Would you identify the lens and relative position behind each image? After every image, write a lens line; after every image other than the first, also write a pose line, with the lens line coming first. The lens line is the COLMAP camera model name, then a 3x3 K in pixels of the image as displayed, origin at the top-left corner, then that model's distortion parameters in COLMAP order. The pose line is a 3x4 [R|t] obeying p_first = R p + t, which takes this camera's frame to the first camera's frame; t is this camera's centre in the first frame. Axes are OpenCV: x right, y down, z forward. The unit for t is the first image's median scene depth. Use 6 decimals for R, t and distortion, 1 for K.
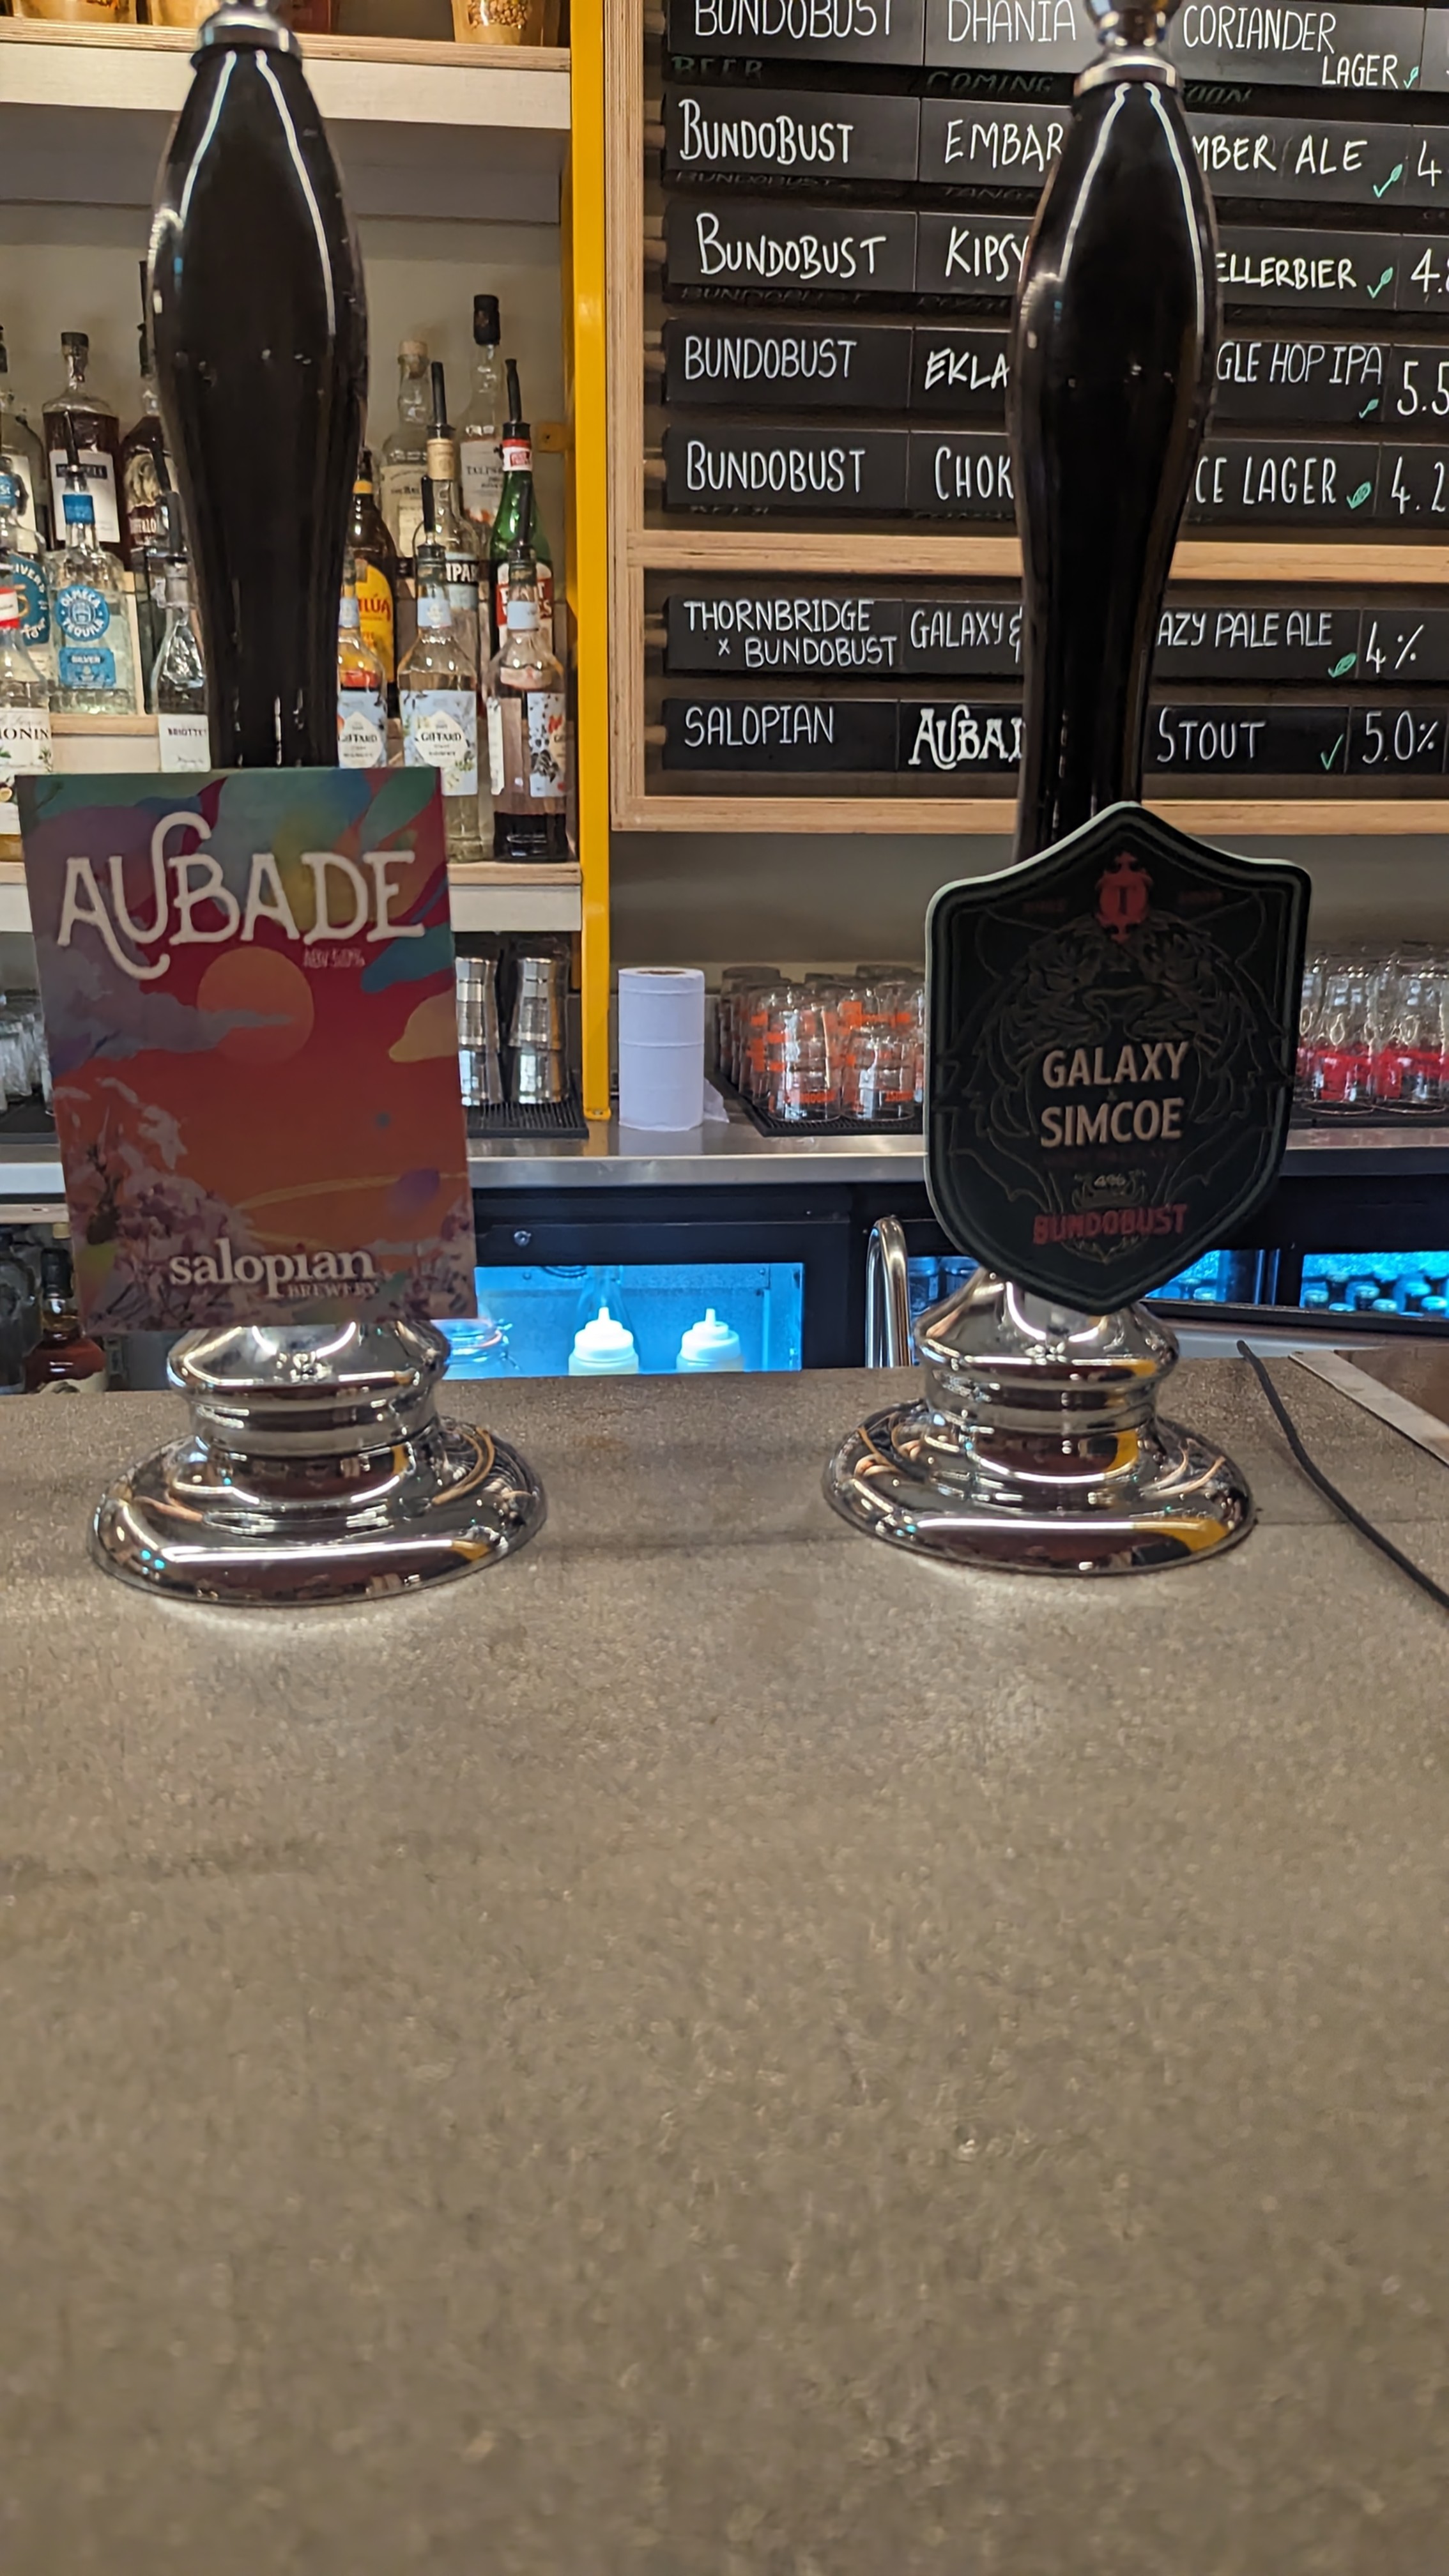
lens RADIAL K [[1834.4, 0, 719.5], [0, 1834.4, 1286.5], [0, 0, 1]] dist [0.043633, -0.024503]
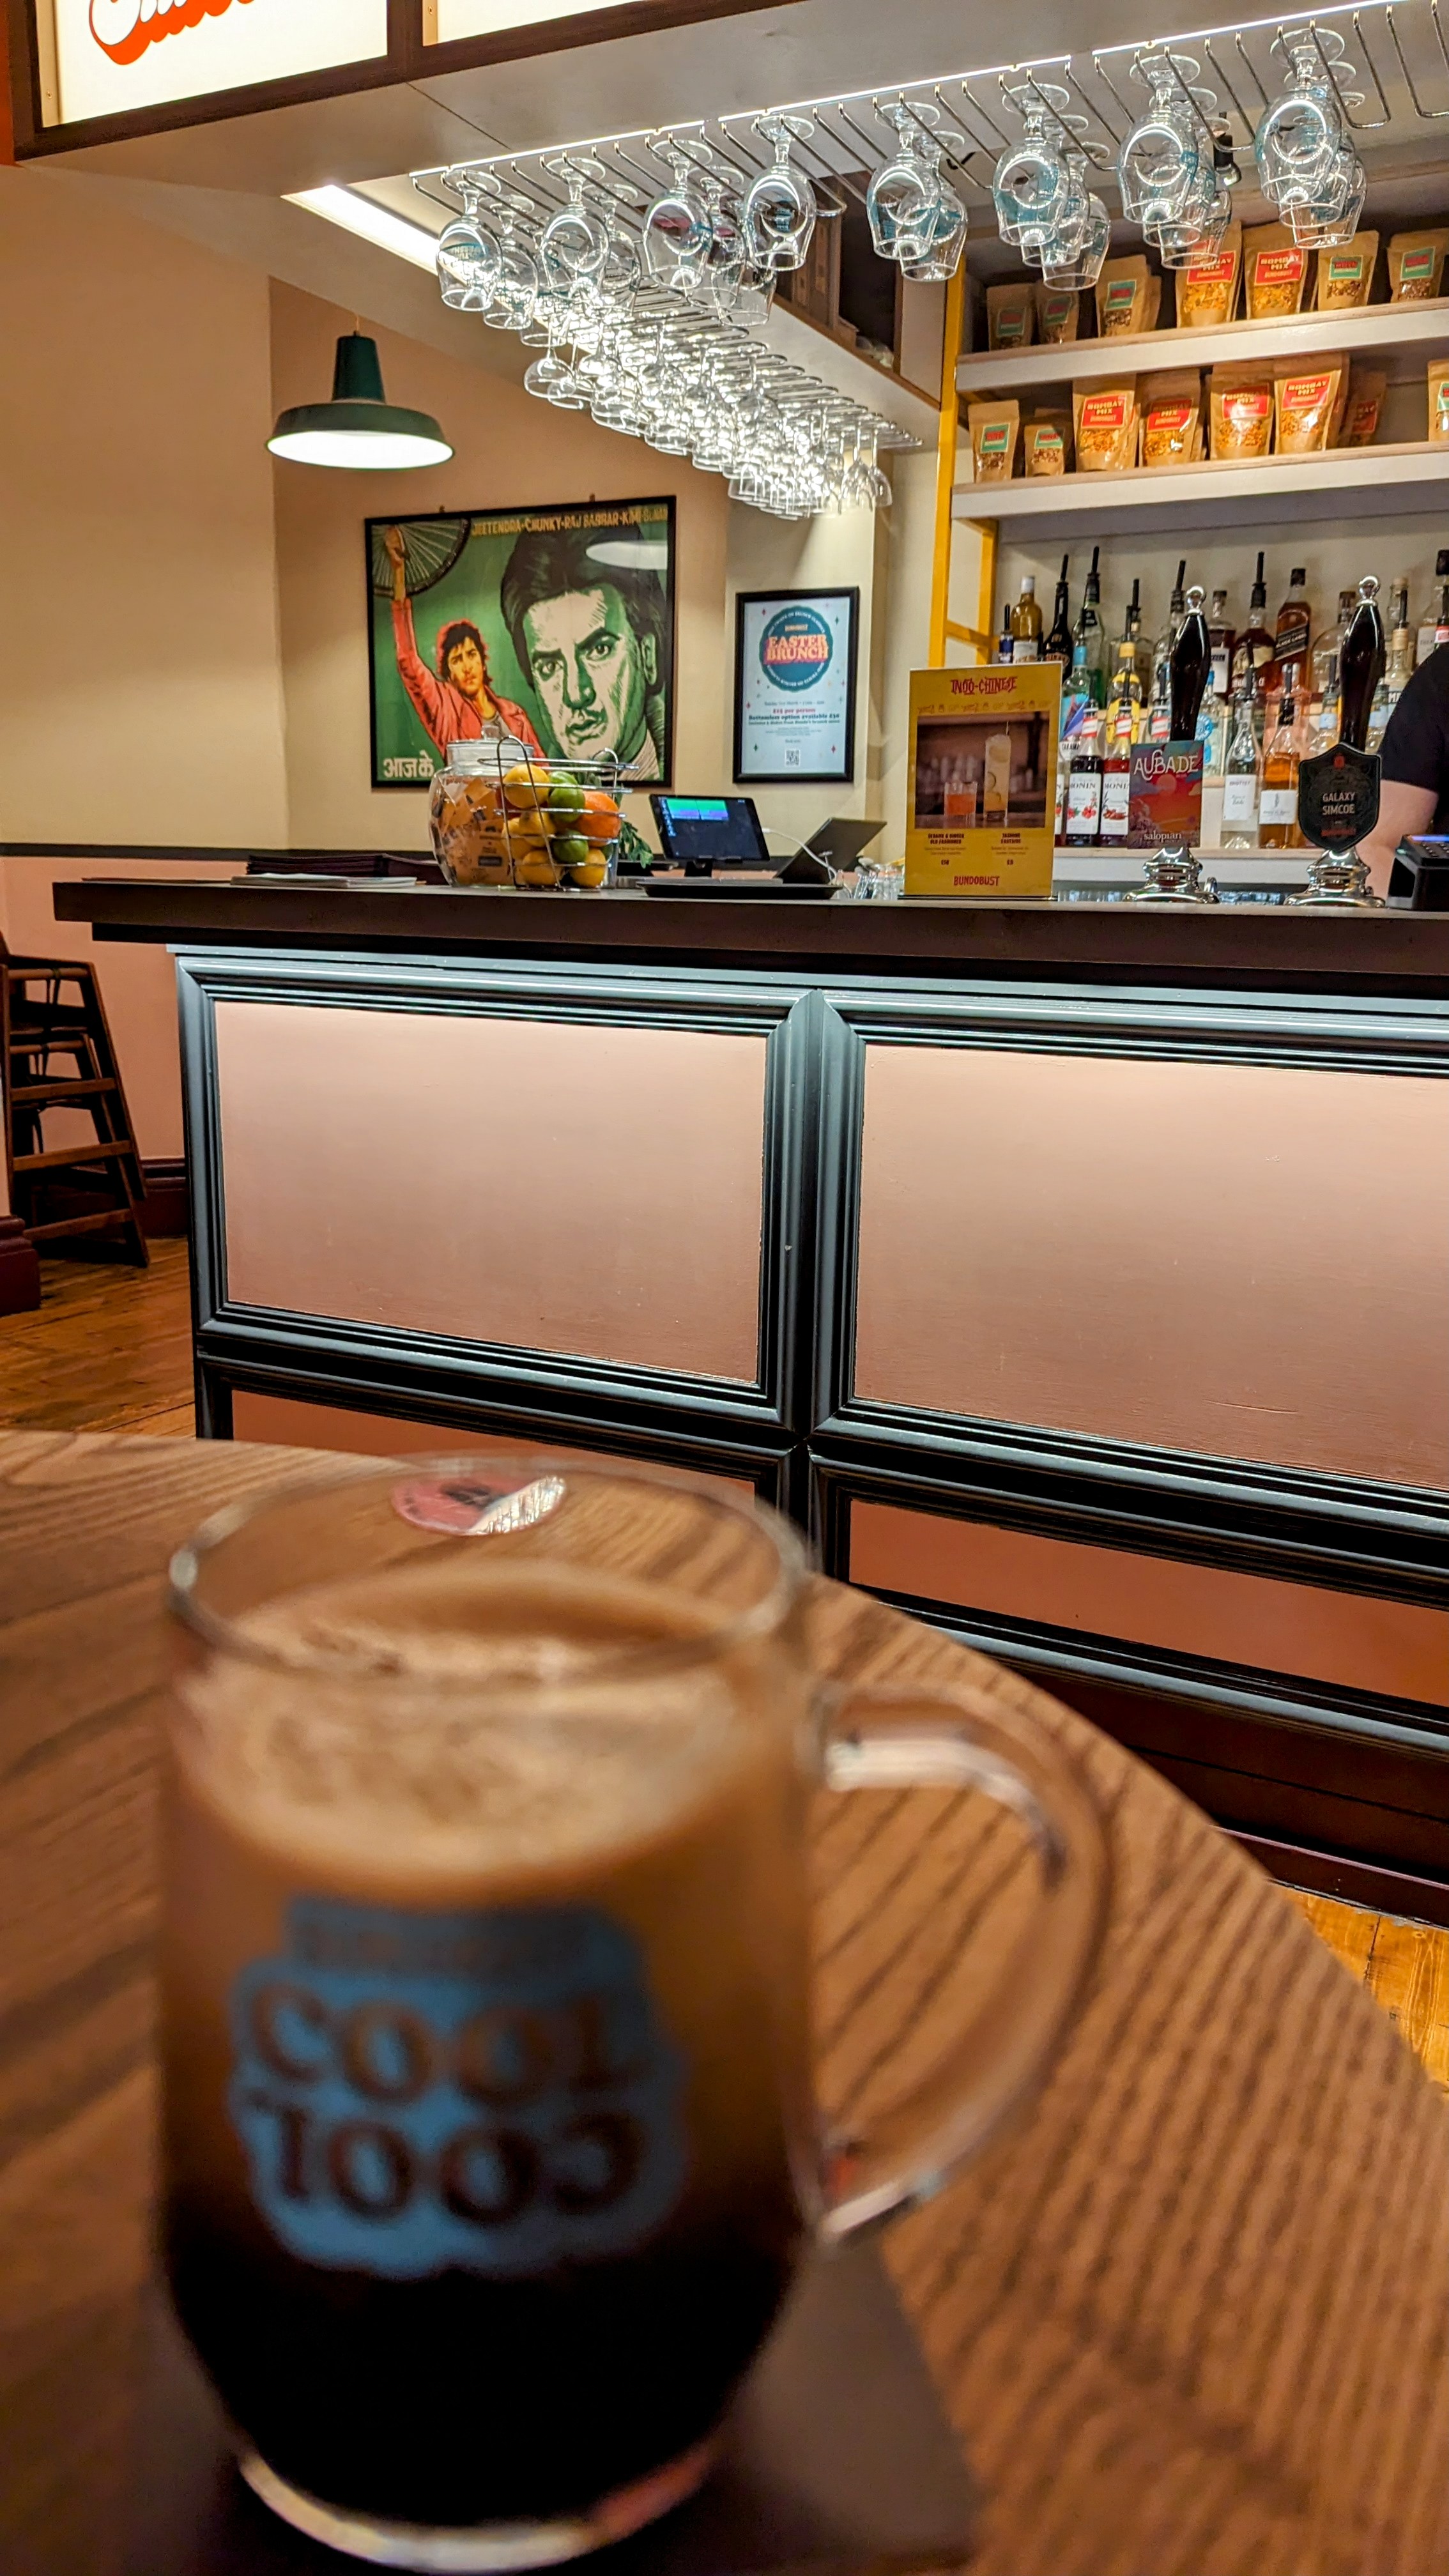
lens RADIAL K [[1834.4, 0, 728.7], [0, 1834.4, 1283.5], [0, 0, 1]] dist [0.043633, -0.024503]
pose [[0.832348, 0.130126, -0.538762, 0.440998], [-0.164800, 0.986190, -0.016412, 0.395952], [0.529187, 0.102448, 0.842298, -1.018381]]
